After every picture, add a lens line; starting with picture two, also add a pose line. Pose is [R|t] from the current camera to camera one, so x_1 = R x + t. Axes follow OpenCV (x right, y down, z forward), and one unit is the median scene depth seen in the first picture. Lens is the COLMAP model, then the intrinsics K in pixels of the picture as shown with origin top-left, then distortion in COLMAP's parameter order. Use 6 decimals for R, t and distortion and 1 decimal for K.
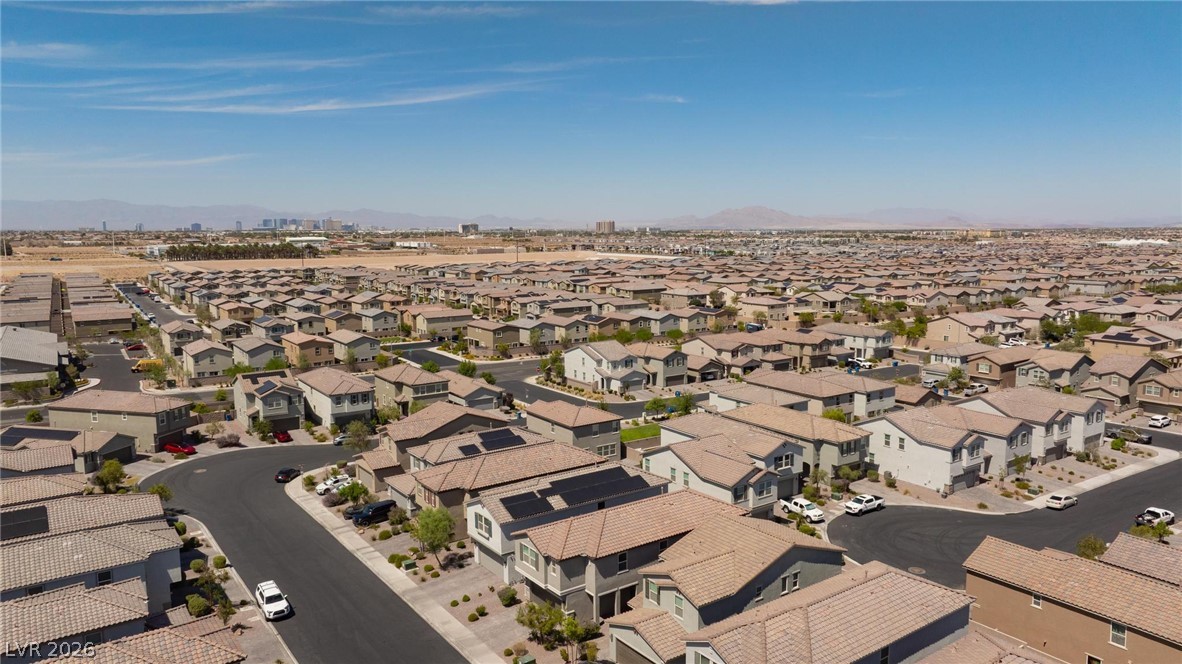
lens RADIAL K [[819.0, 0, 591.0], [0, 819.0, 332.0], [0, 0, 1]] dist [-0.009026, -0.000148]
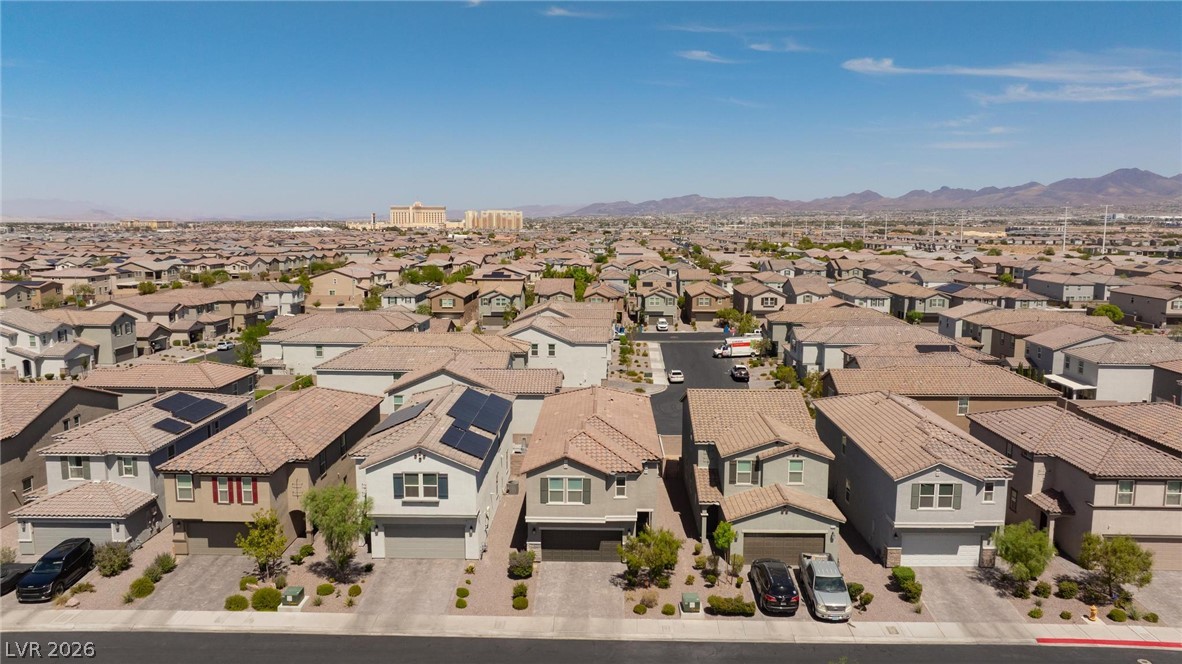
lens RADIAL K [[845.9, 0, 583.9], [0, 845.9, 340.7], [0, 0, 1]] dist [-0.019682, 0.006717]
pose [[0.595852, -0.105982, 0.796070, -0.259508], [0.095086, 0.993592, 0.061107, 0.041766], [-0.797445, 0.039285, 0.602111, 0.221109]]
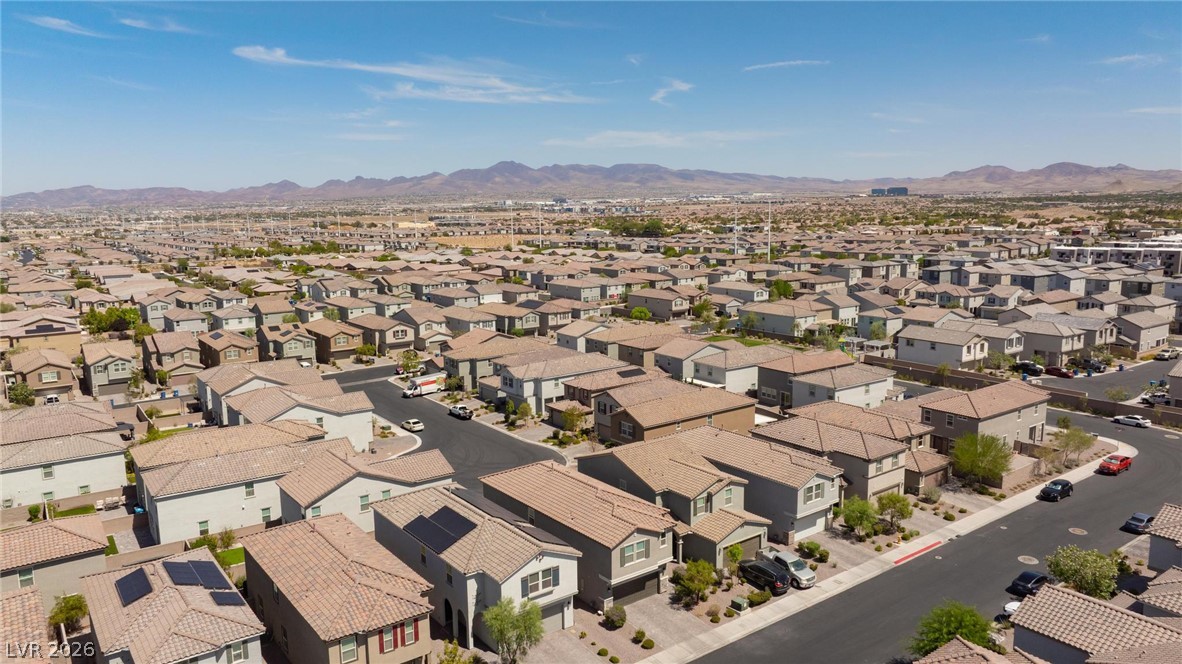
lens RADIAL K [[845.9, 0, 583.9], [0, 845.9, 340.7], [0, 0, 1]] dist [-0.019682, 0.006717]
pose [[-0.031126, -0.156224, 0.987231, -0.407149], [0.144074, 0.976694, 0.159098, -0.052694], [-0.989077, 0.147186, -0.007893, 0.424844]]
